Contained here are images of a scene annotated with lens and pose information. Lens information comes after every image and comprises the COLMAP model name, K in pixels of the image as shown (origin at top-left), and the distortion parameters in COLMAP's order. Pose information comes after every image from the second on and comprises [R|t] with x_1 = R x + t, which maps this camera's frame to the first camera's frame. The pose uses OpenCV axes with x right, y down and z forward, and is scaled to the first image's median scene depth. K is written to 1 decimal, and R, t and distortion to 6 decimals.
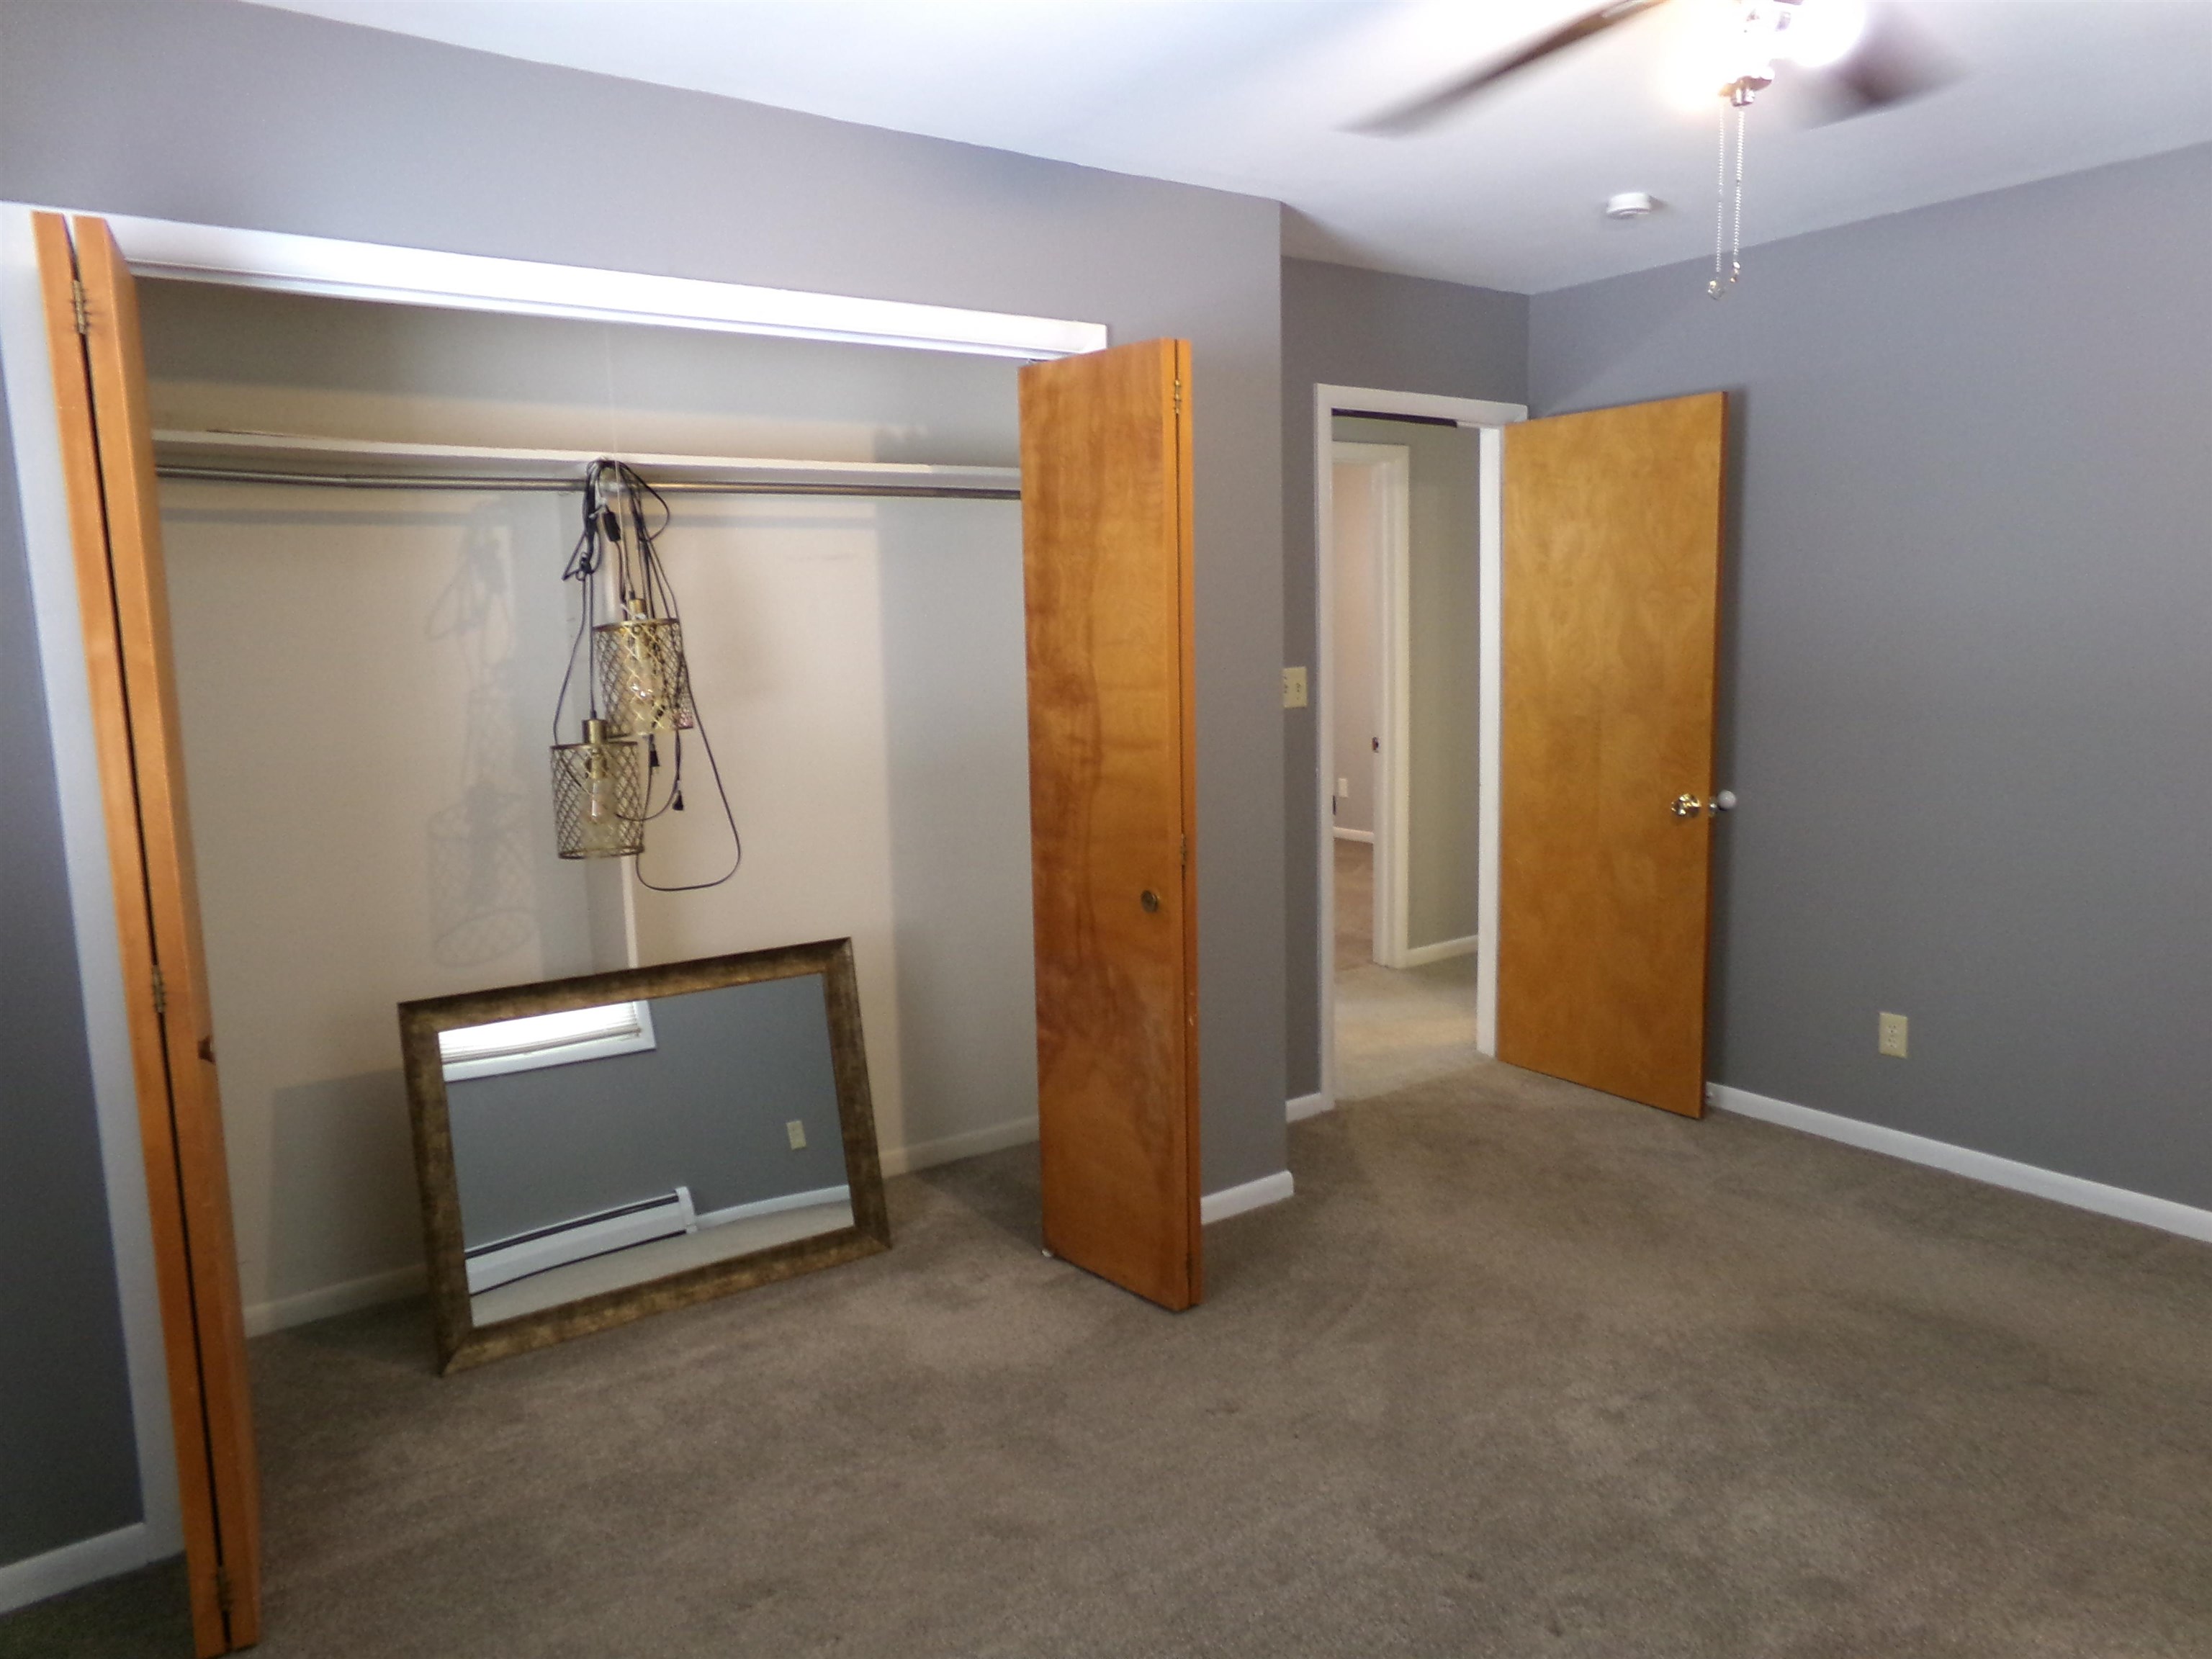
lens RADIAL K [[1497.7, 0, 1101.8], [0, 1497.7, 834.1], [0, 0, 1]] dist [-0.023461, 0.046925]
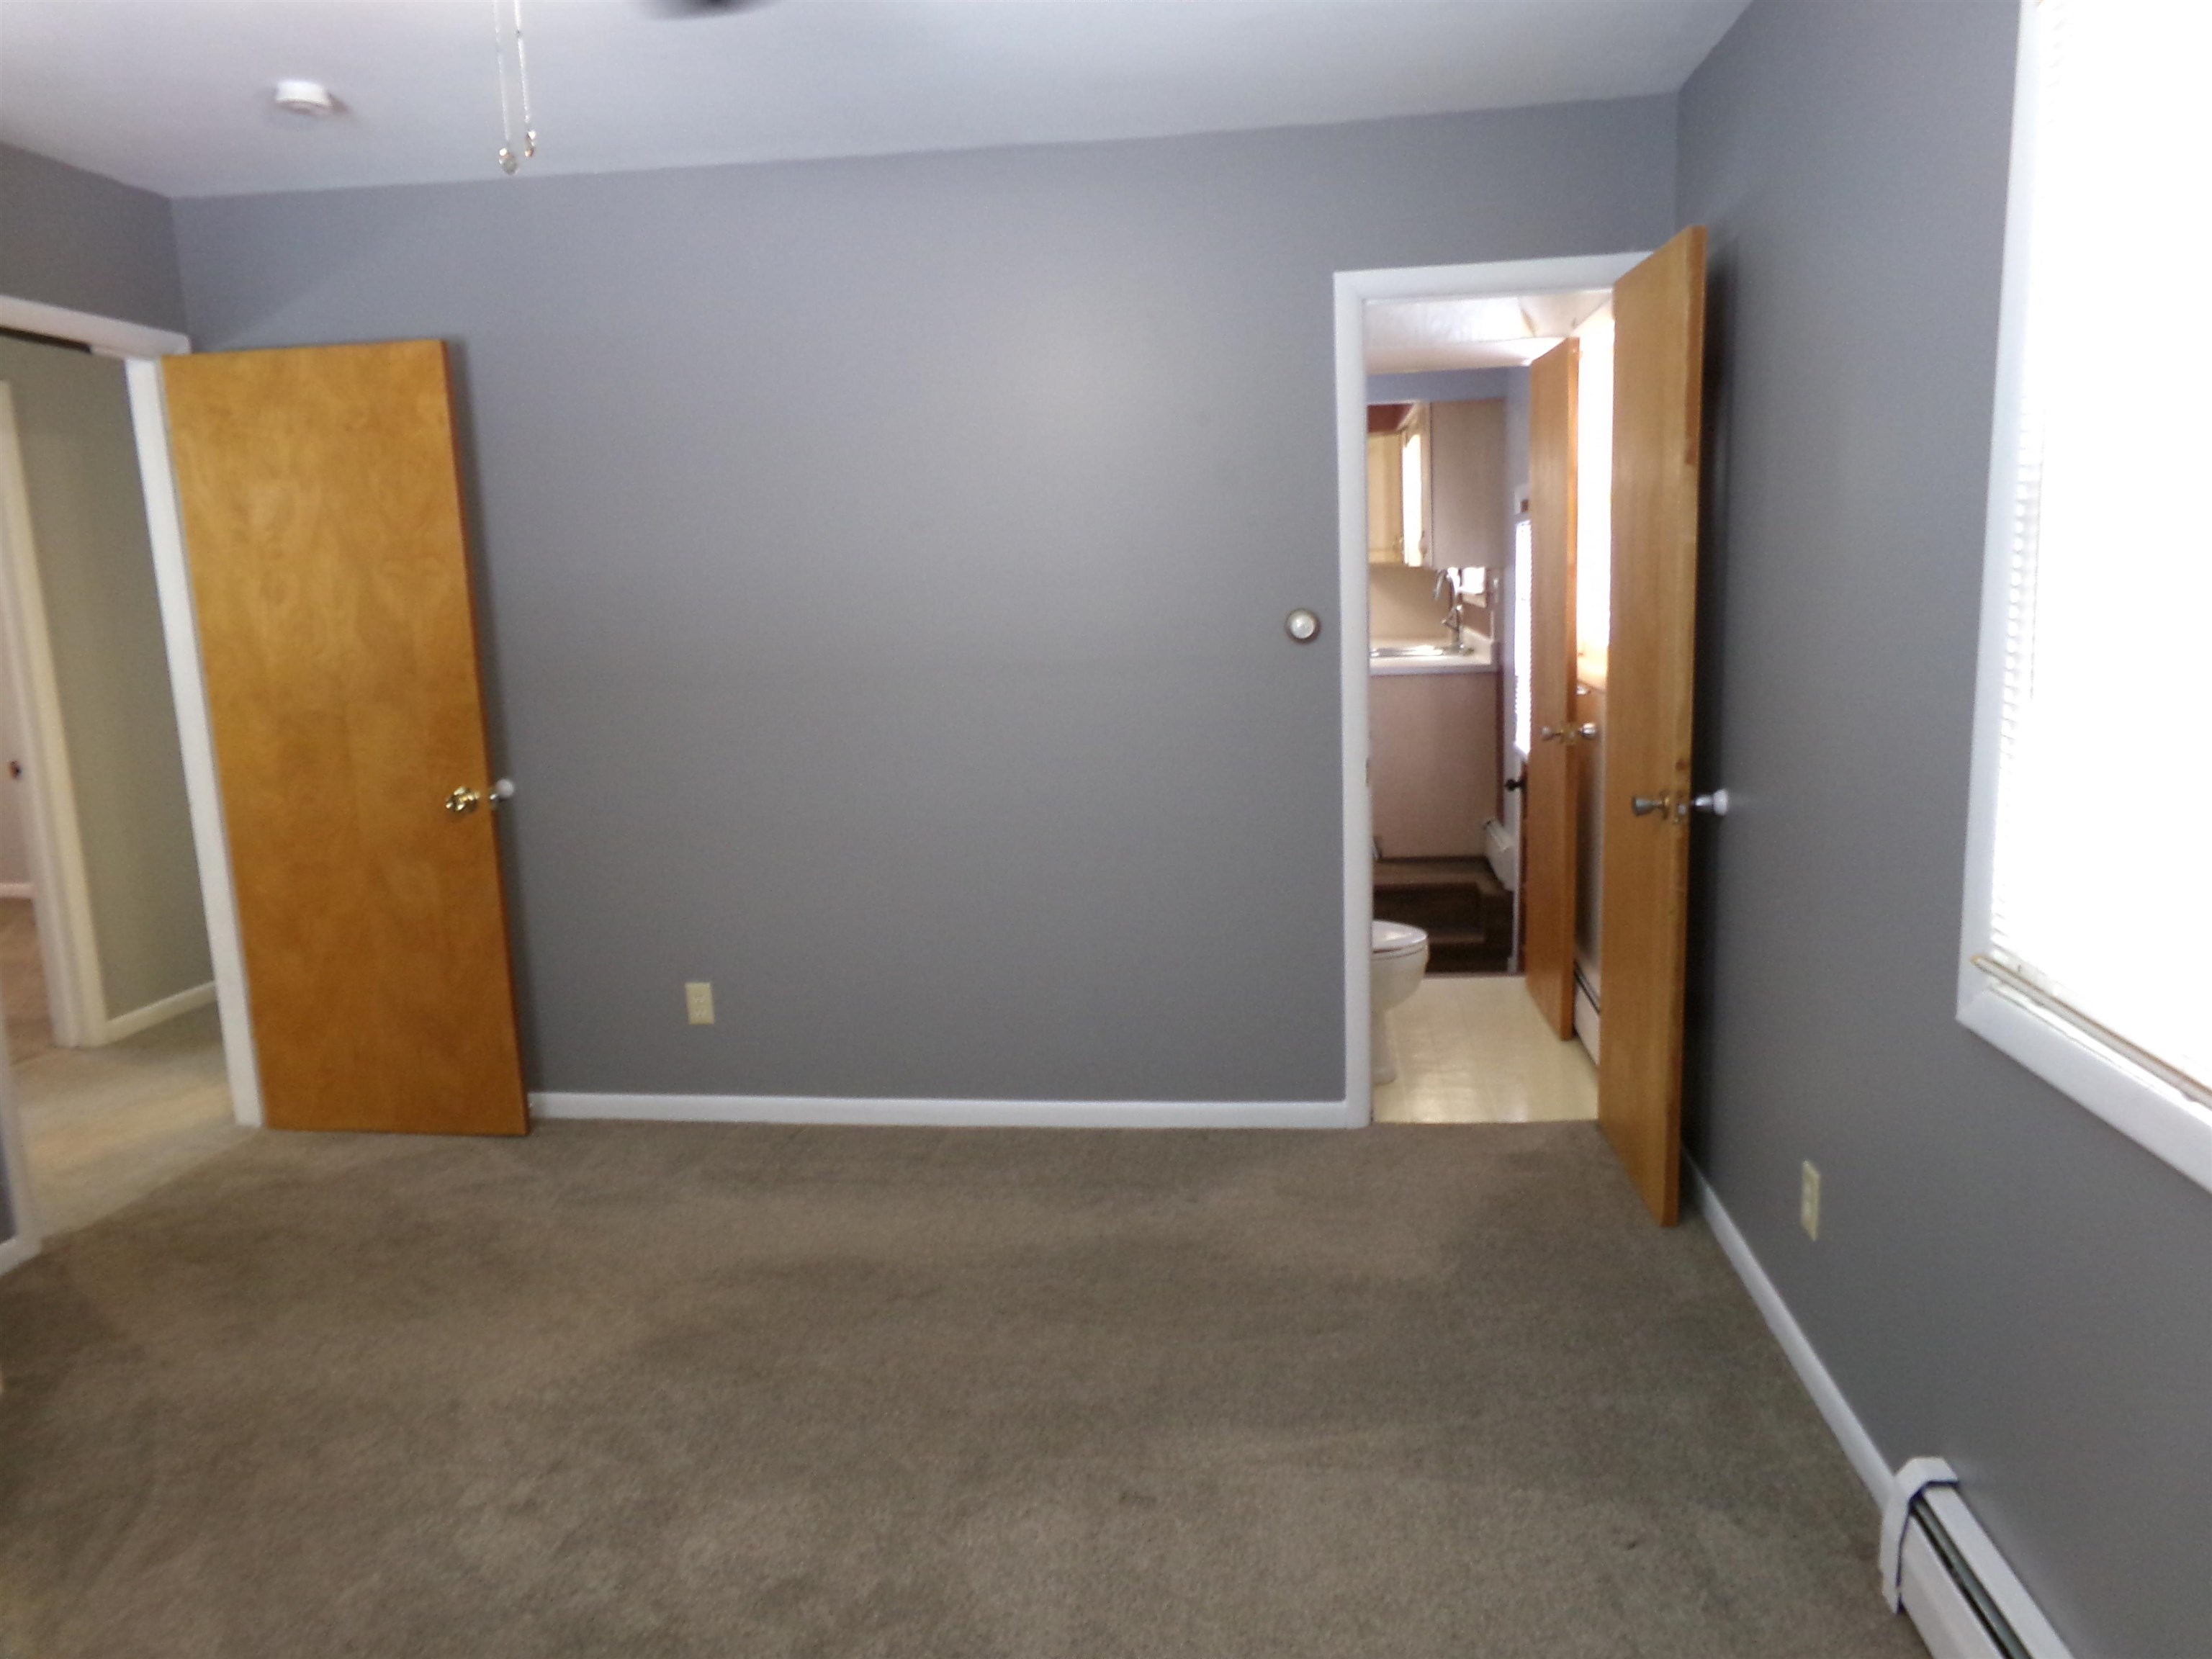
lens RADIAL K [[1497.7, 0, 1101.8], [0, 1497.7, 834.1], [0, 0, 1]] dist [-0.023461, 0.046925]
pose [[0.677873, -0.122503, 0.724901, -0.004797], [0.121884, 0.991101, 0.053512, 0.000409], [-0.725005, 0.052080, 0.686772, 0.099930]]
